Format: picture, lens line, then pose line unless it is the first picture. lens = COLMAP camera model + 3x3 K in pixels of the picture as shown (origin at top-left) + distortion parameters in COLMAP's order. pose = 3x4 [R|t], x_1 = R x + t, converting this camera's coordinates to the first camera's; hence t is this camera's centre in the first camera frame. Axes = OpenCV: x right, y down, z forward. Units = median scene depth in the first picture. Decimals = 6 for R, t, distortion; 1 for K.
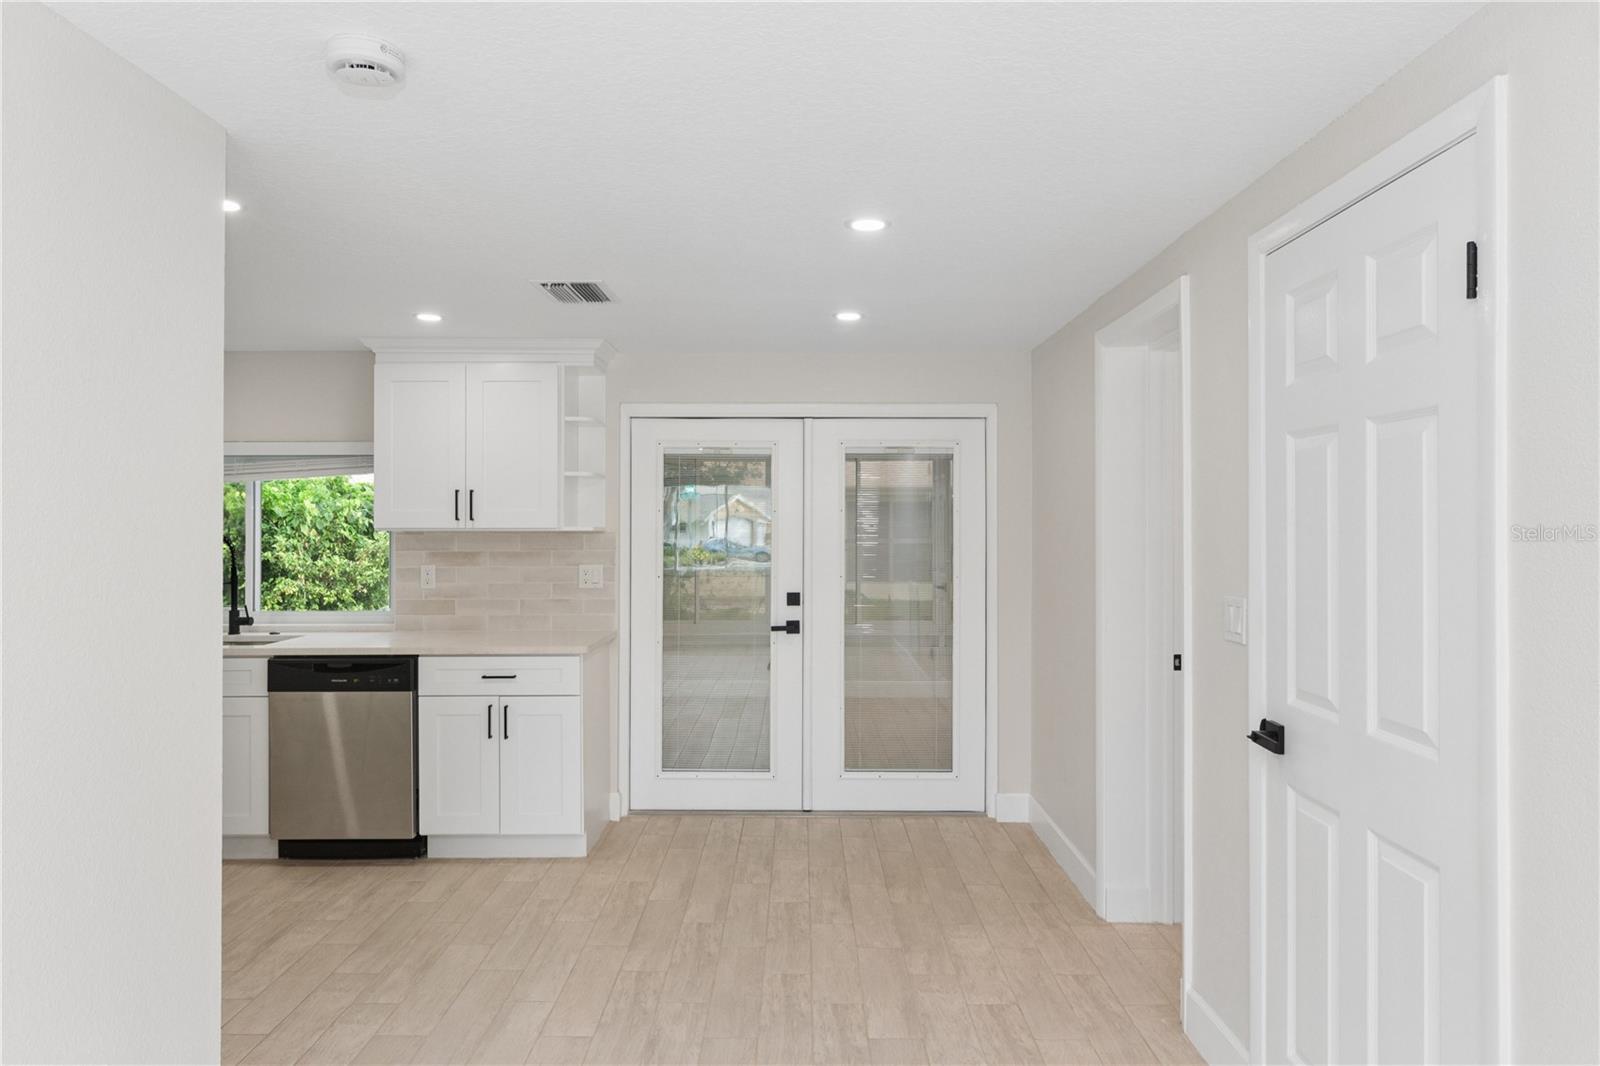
lens RADIAL K [[1001.0, 0, 792.0], [0, 1001.0, 517.1], [0, 0, 1]] dist [-0.005890, 0.000029]
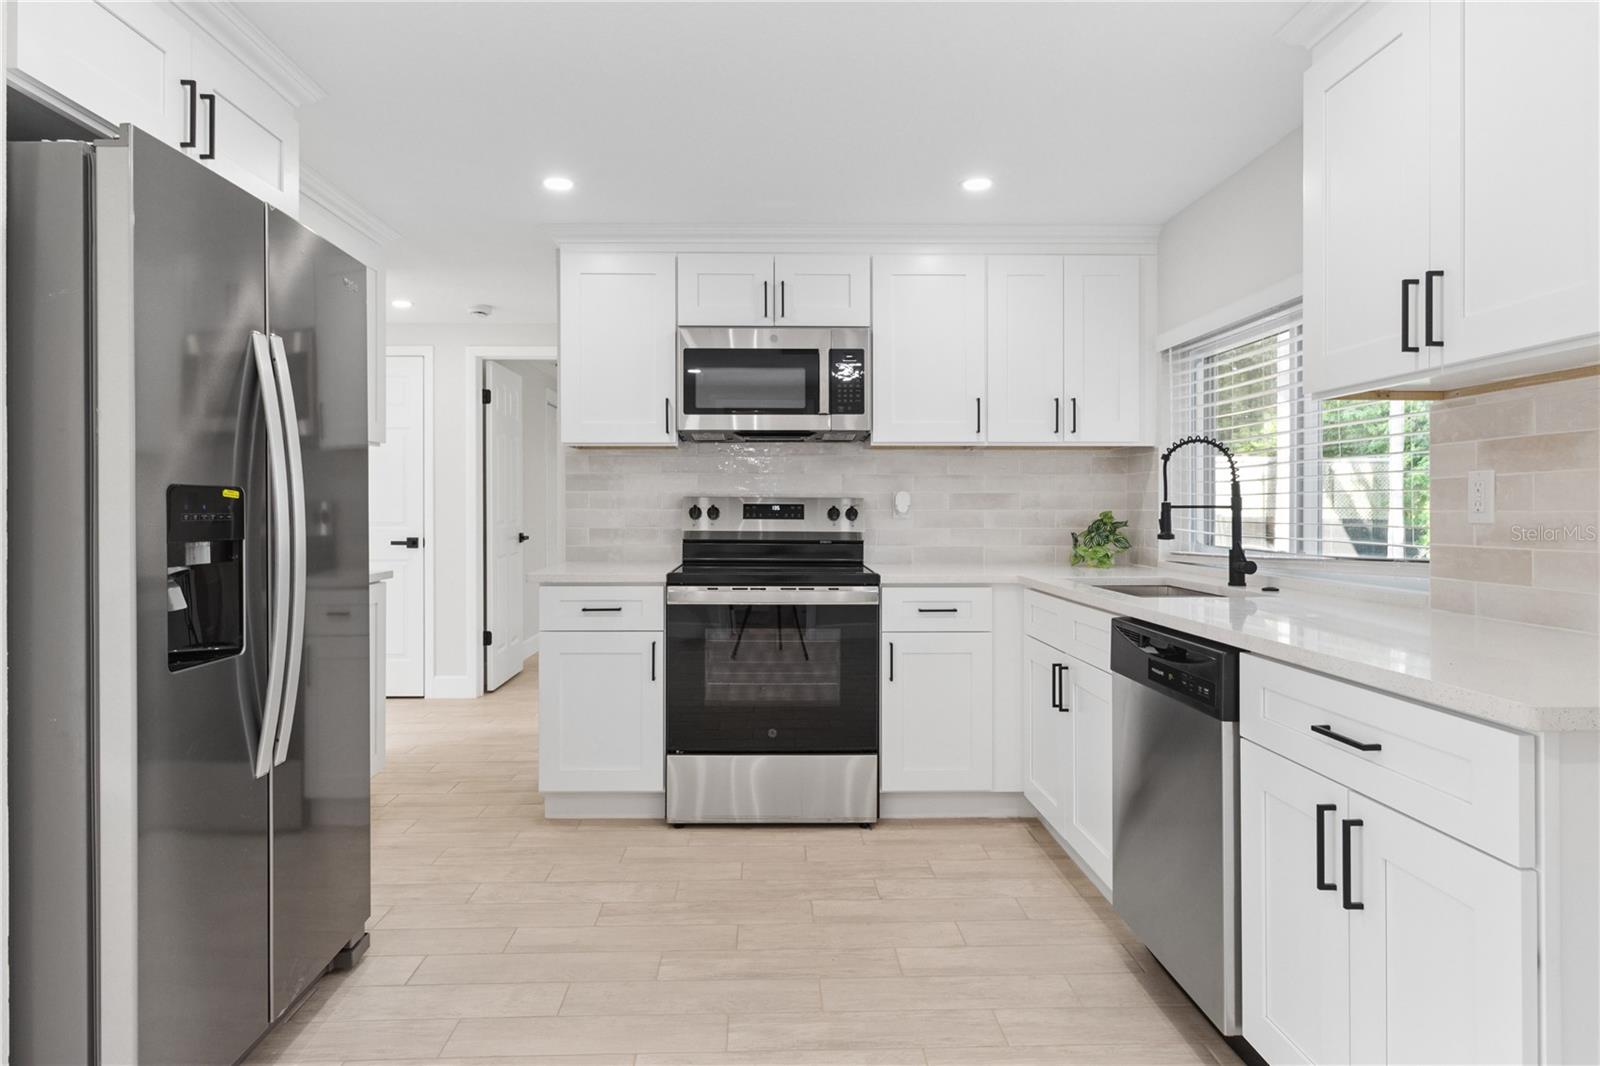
lens RADIAL K [[944.1, 0, 783.0], [0, 944.1, 501.3], [0, 0, 1]] dist [0.004727, -0.000940]
pose [[0.043694, -0.001600, -0.999044, 0.049119], [0.010733, 0.999942, -0.001132, 0.059614], [0.998987, -0.010673, 0.043709, 0.675542]]
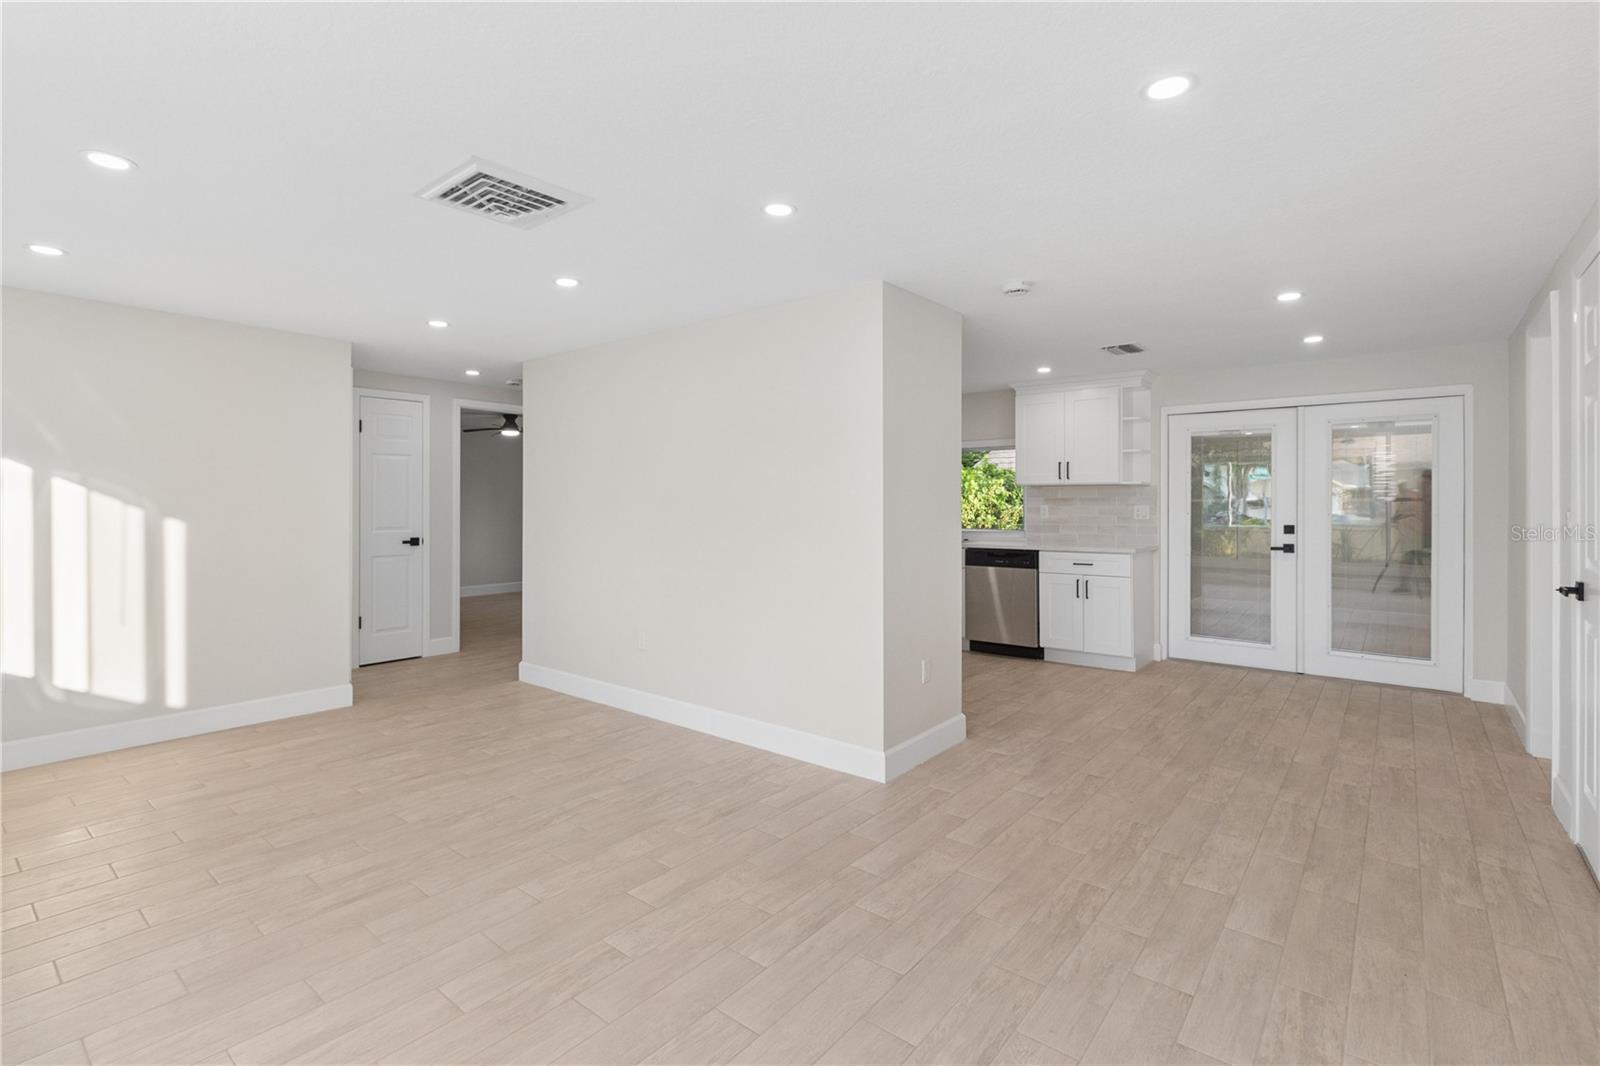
lens RADIAL K [[739.6, 0, 794.2], [0, 739.6, 500.6], [0, 0, 1]] dist [0.003728, -0.000375]
pose [[0.777584, -0.001126, -0.628778, 0.125515], [0.002855, 0.999994, 0.001740, 0.036407], [0.628773, -0.003148, 0.777583, -0.323899]]
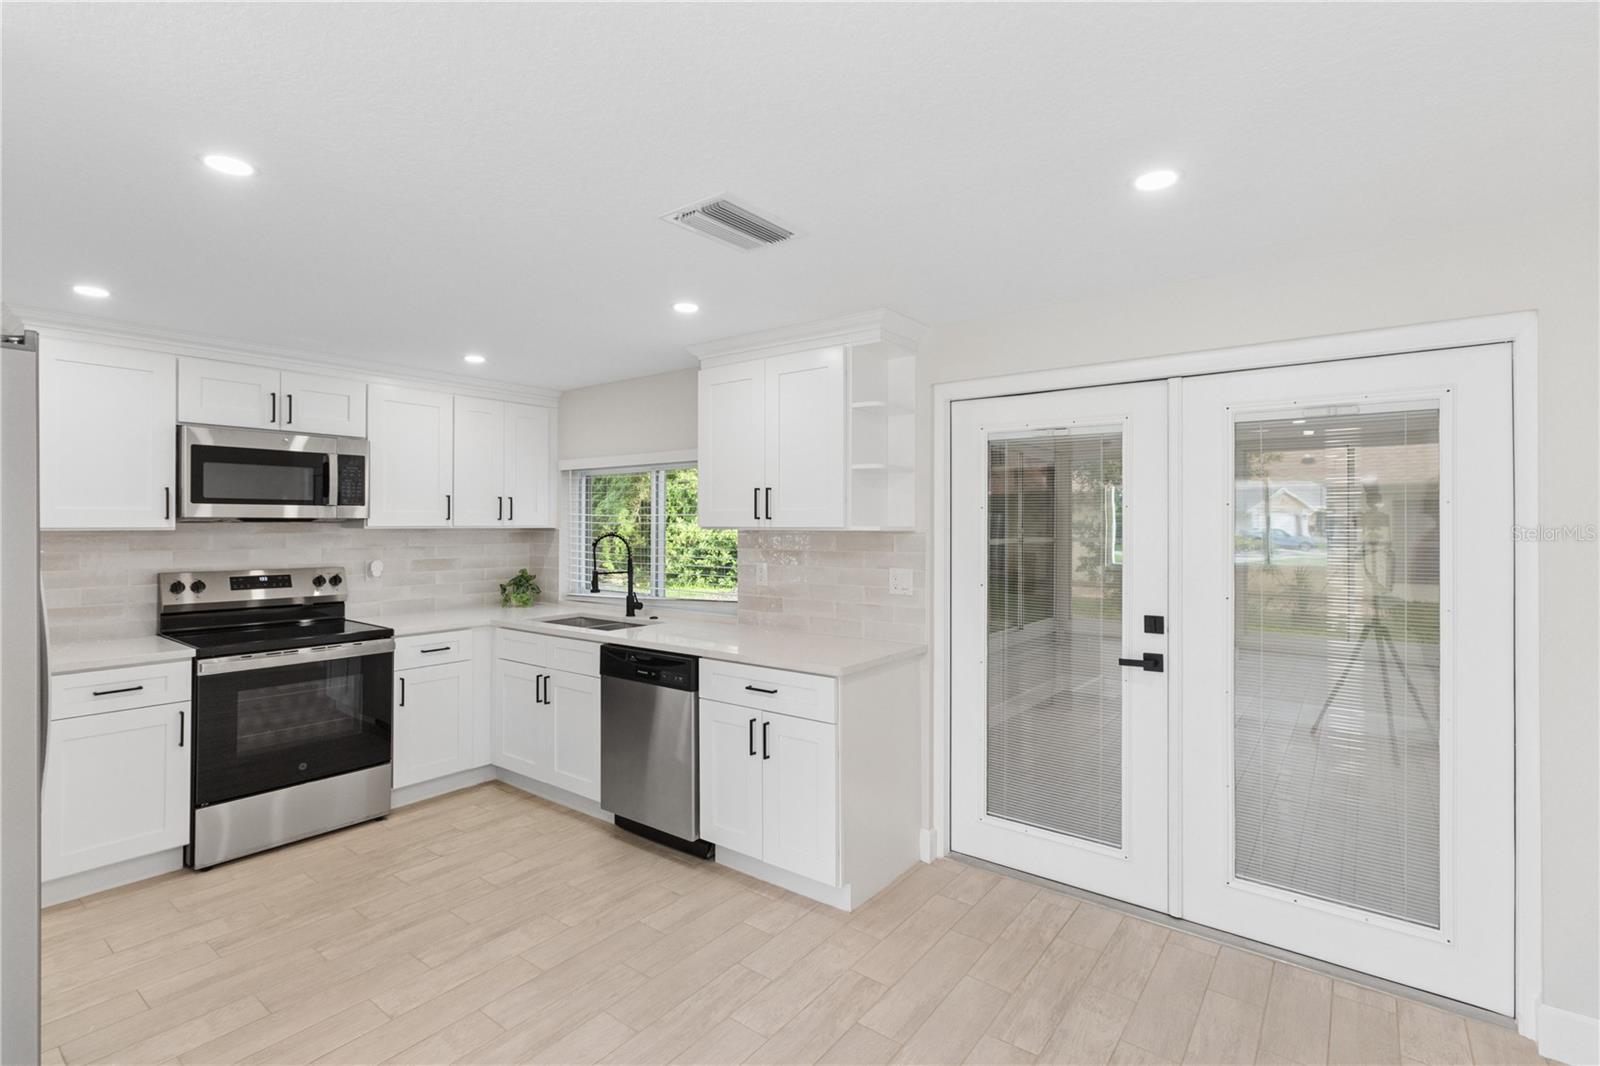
lens RADIAL K [[739.6, 0, 792.5], [0, 739.6, 519.0], [0, 0, 1]] dist [0.003728, -0.000375]
pose [[0.799355, -0.001624, -0.600857, 0.121276], [0.004003, 0.999989, 0.002622, 0.001143], [0.600846, -0.004501, 0.799352, 0.415227]]
